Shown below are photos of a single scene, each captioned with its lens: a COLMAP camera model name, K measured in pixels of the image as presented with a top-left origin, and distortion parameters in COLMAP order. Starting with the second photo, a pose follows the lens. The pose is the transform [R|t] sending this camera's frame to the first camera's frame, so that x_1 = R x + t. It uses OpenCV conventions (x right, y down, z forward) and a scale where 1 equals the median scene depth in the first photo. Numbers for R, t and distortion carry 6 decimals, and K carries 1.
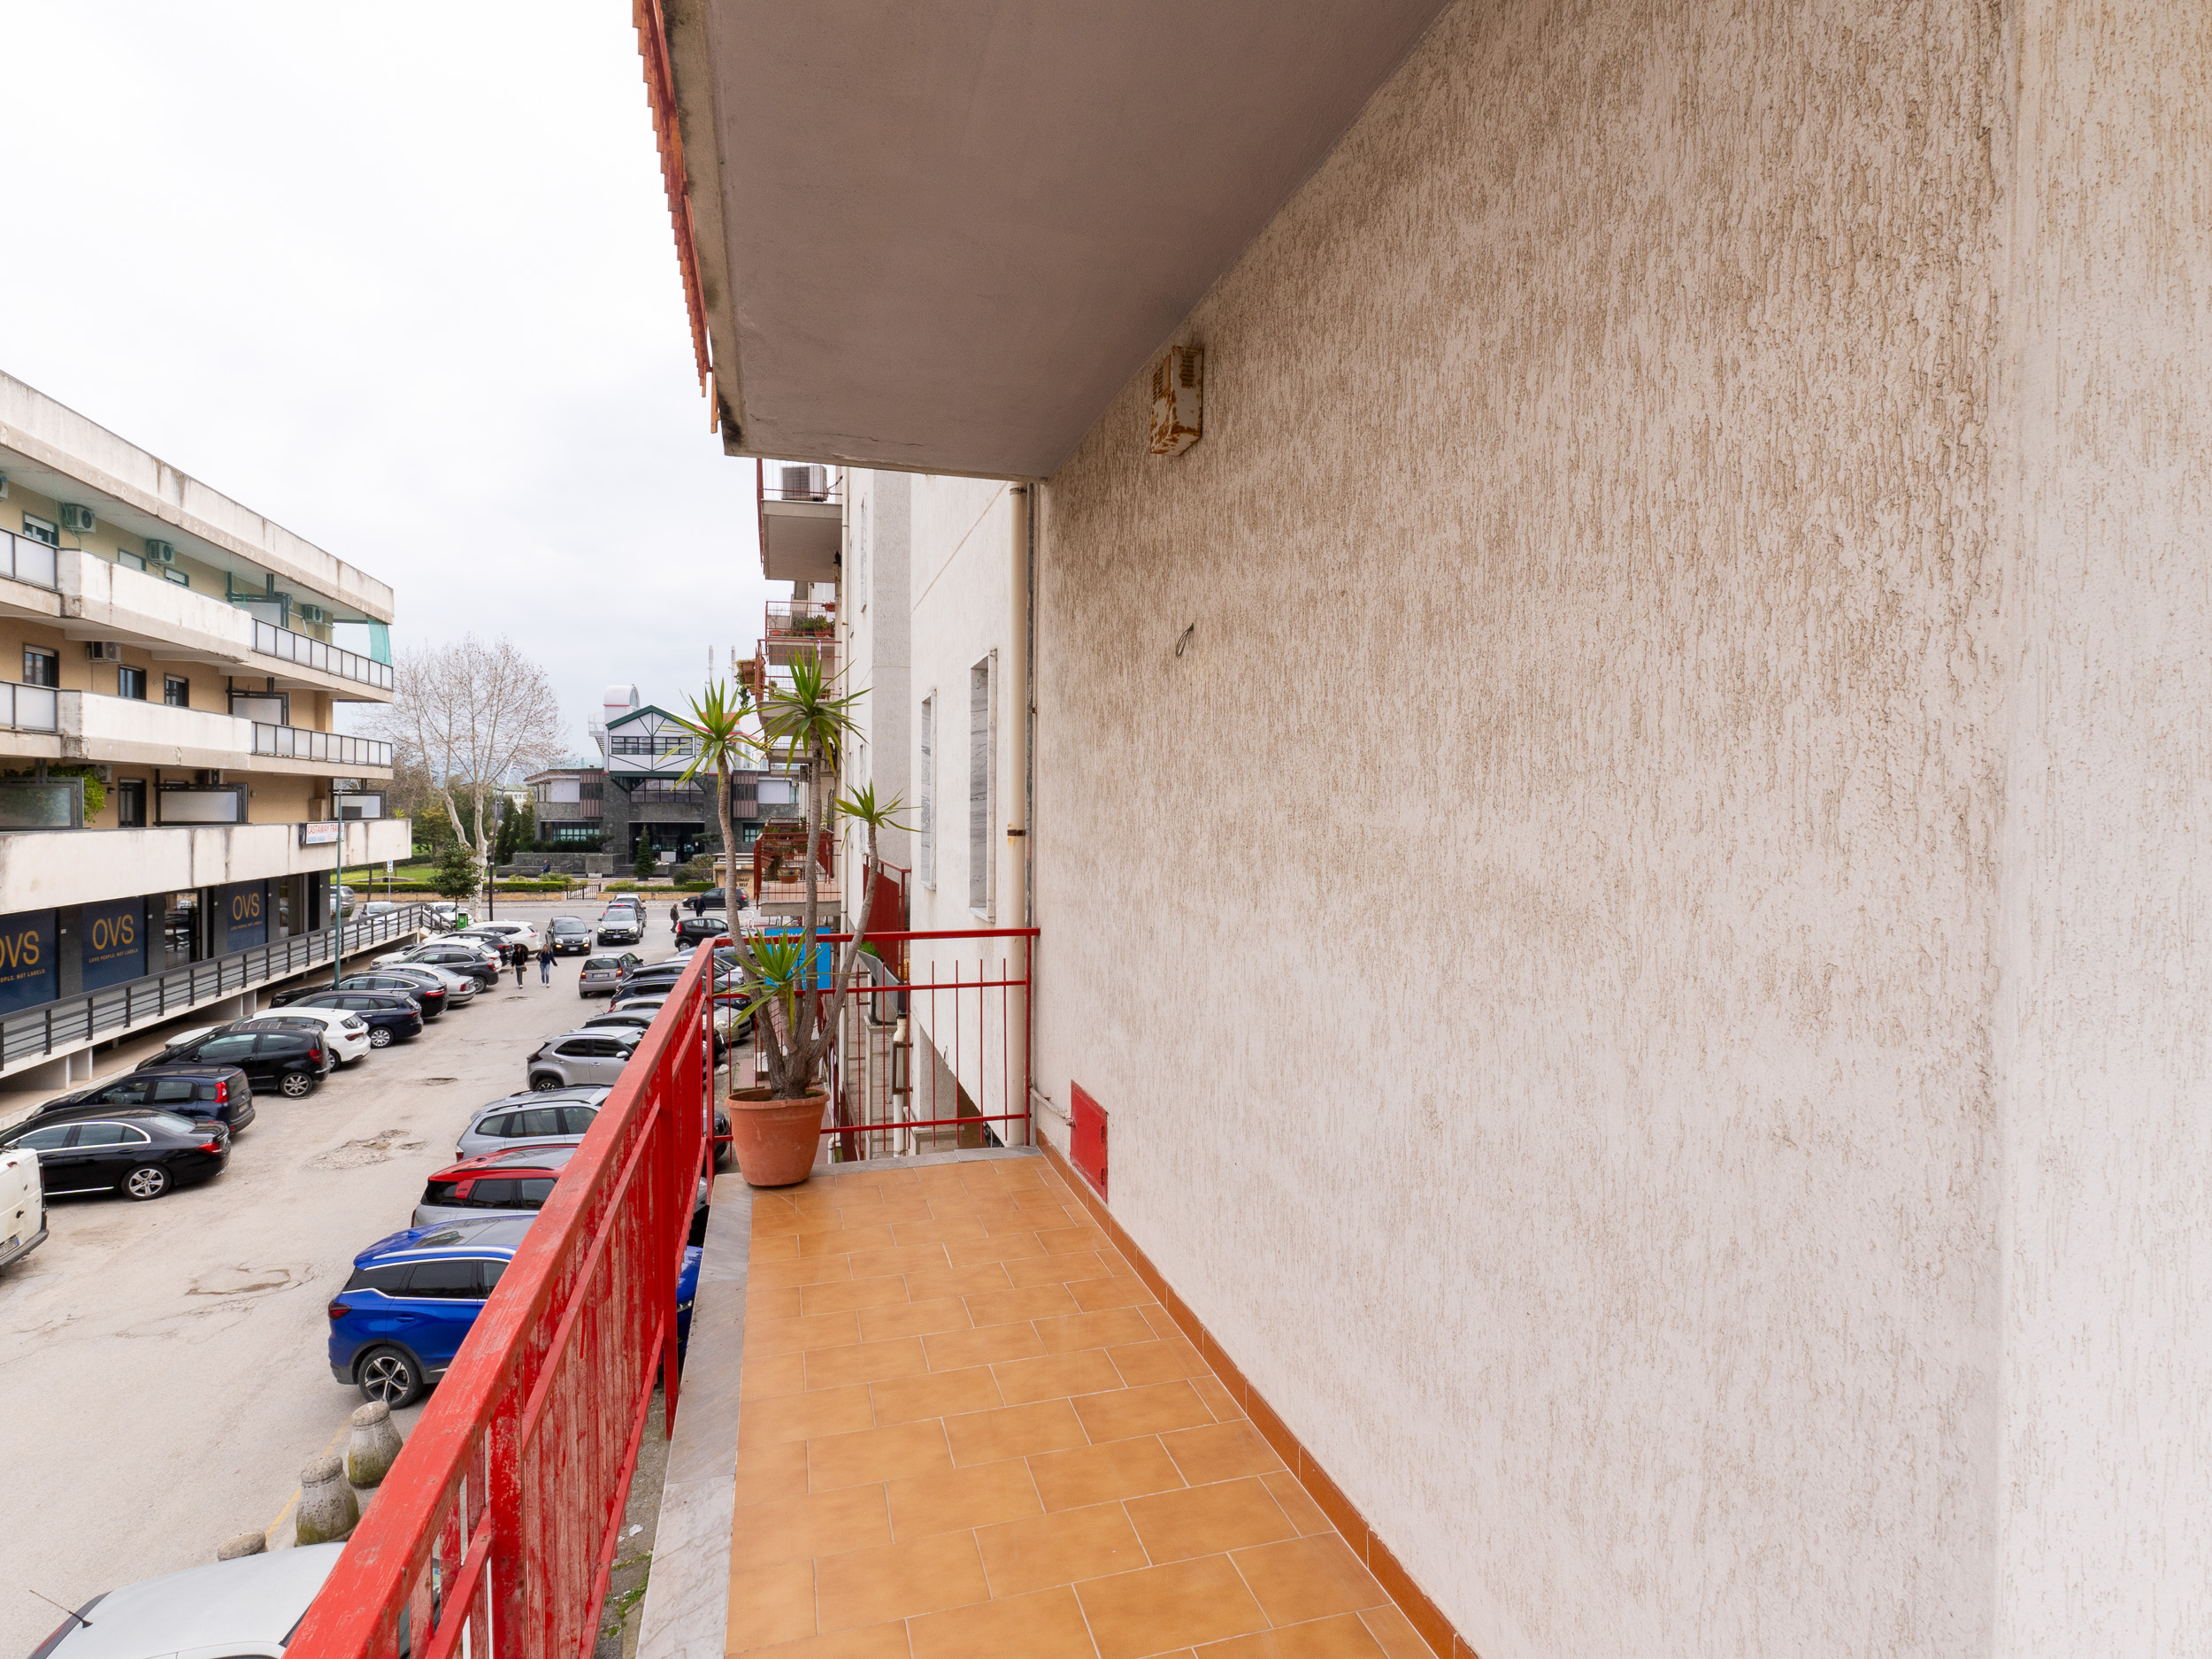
lens RADIAL K [[1200.8, 0, 1065.9], [0, 1200.8, 820.5], [0, 0, 1]] dist [0.000530, -0.001685]
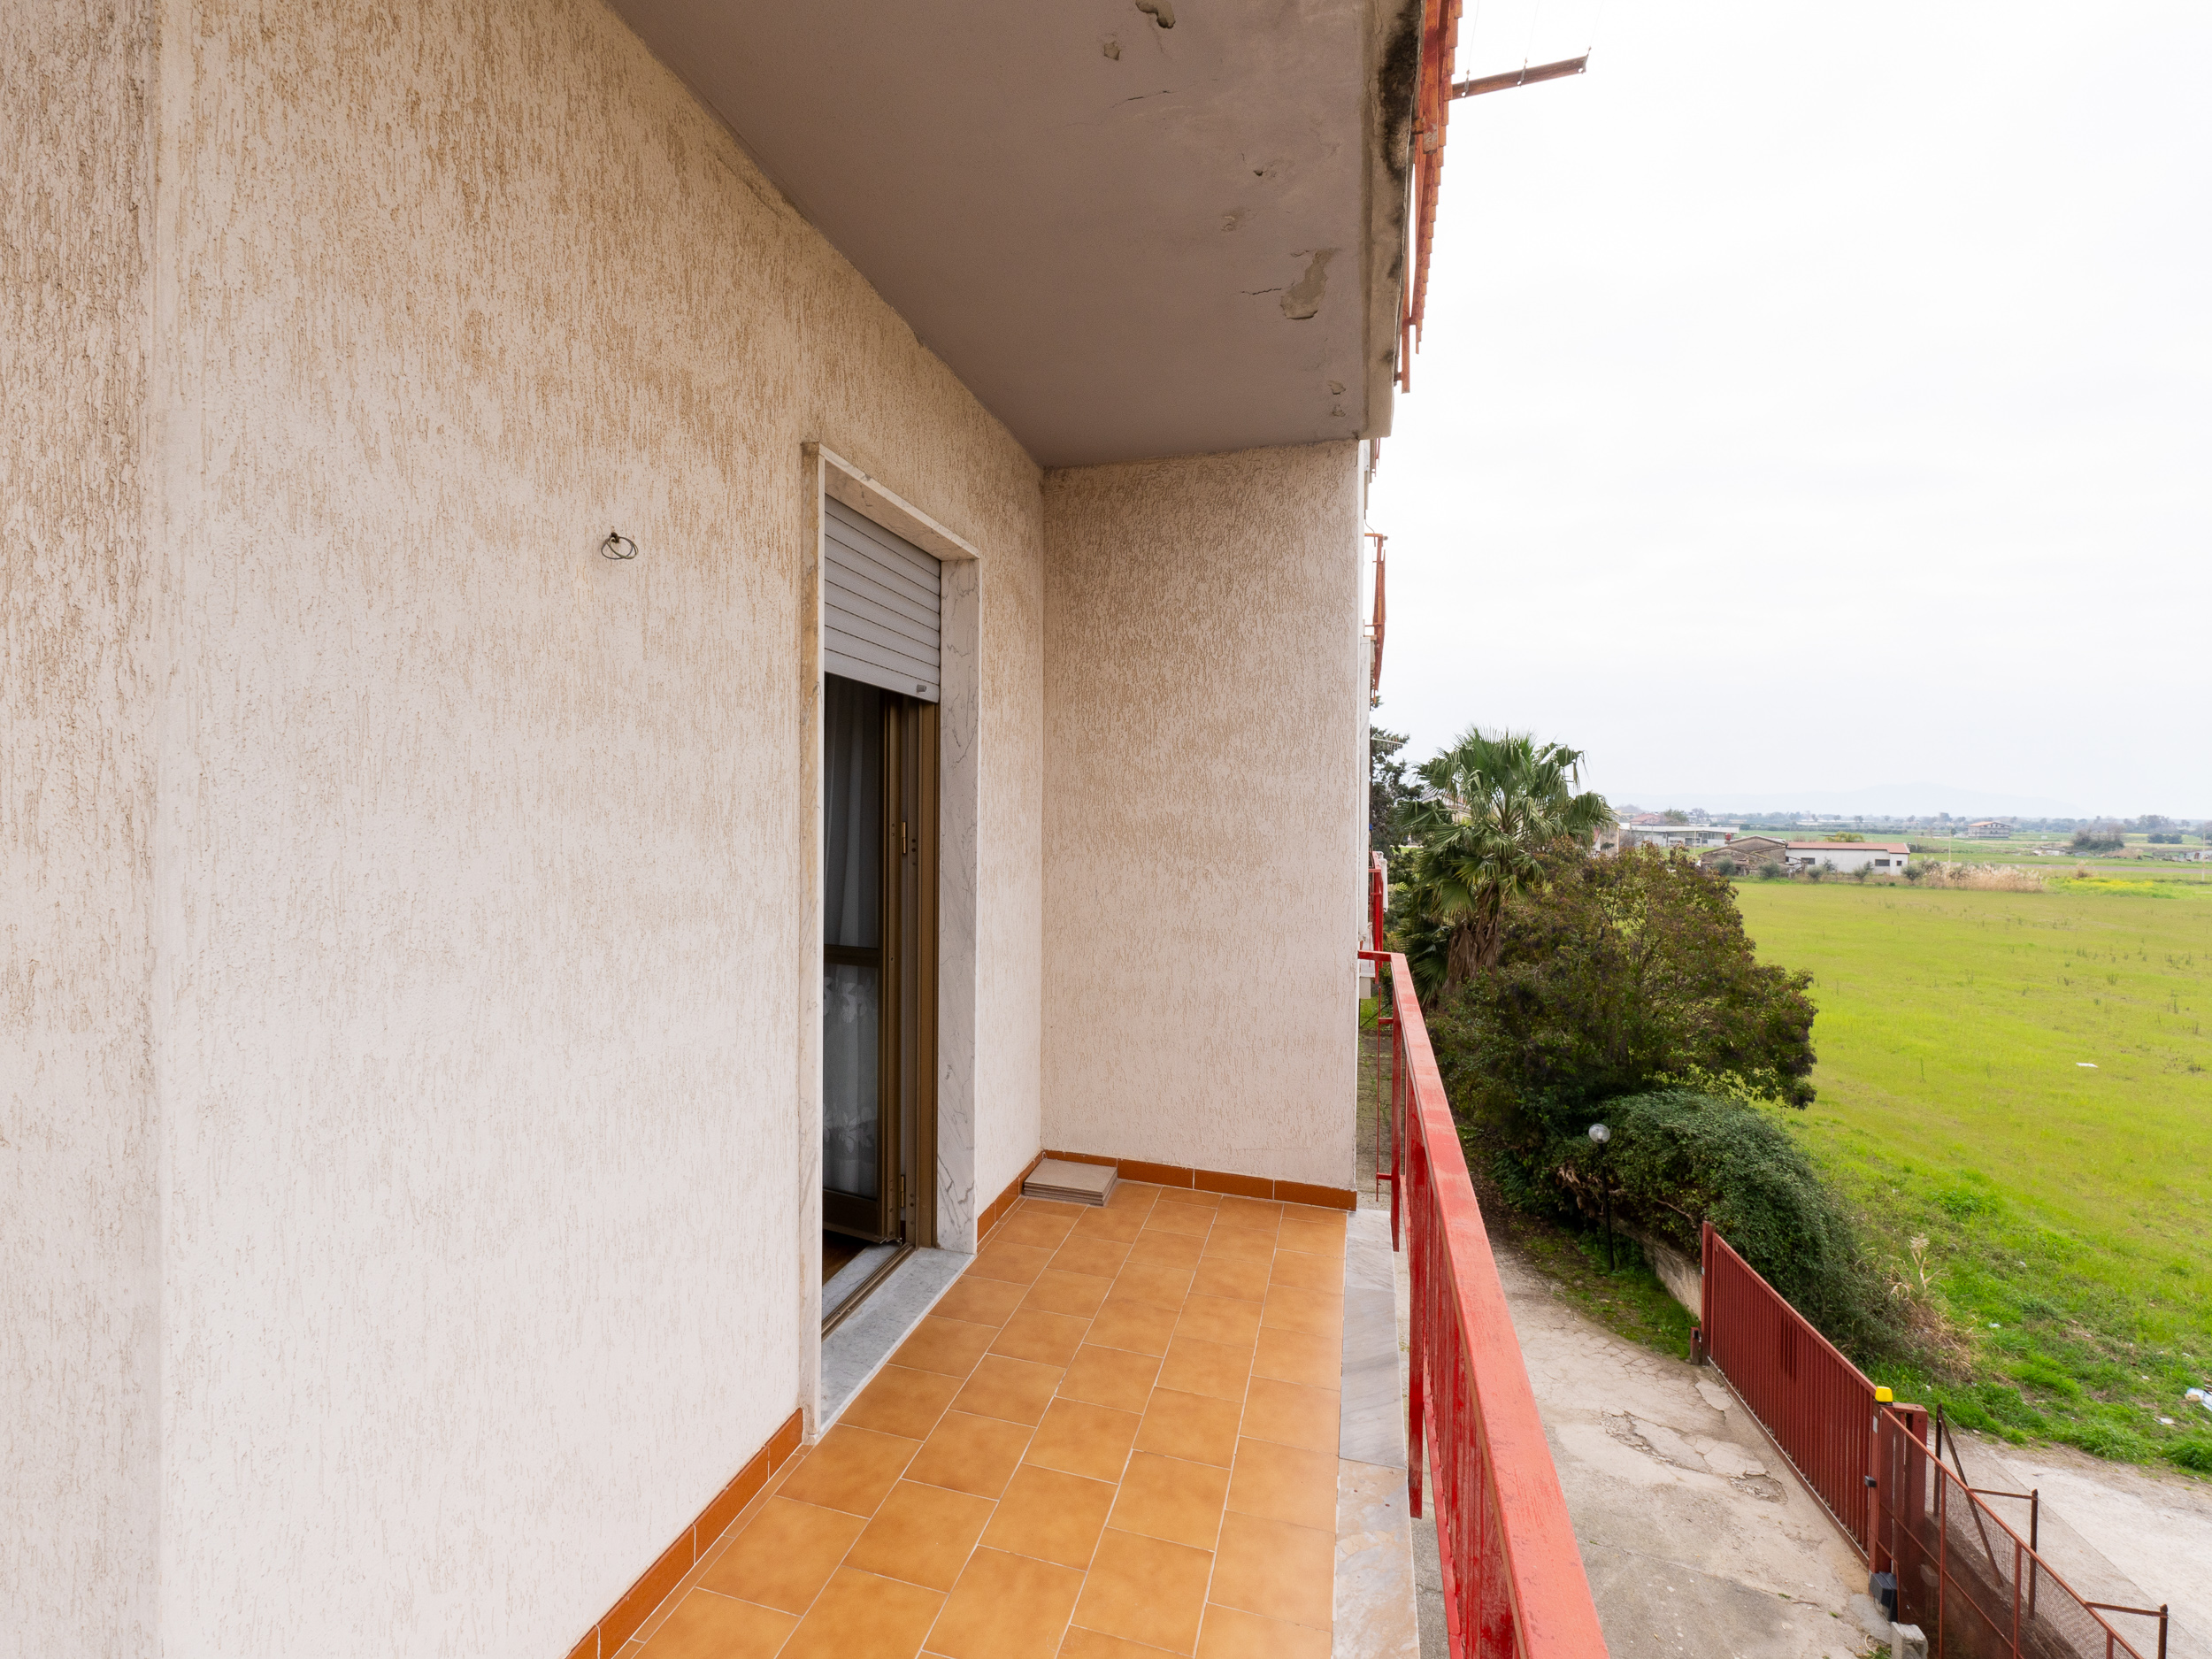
lens RADIAL K [[1200.8, 0, 1065.9], [0, 1200.8, 820.5], [0, 0, 1]] dist [0.000530, -0.001685]
pose [[0.530386, -0.014996, 0.847623, 0.265098], [0.009642, 0.999886, 0.011656, -0.004047], [-0.847701, 0.001991, 0.530470, -0.332247]]
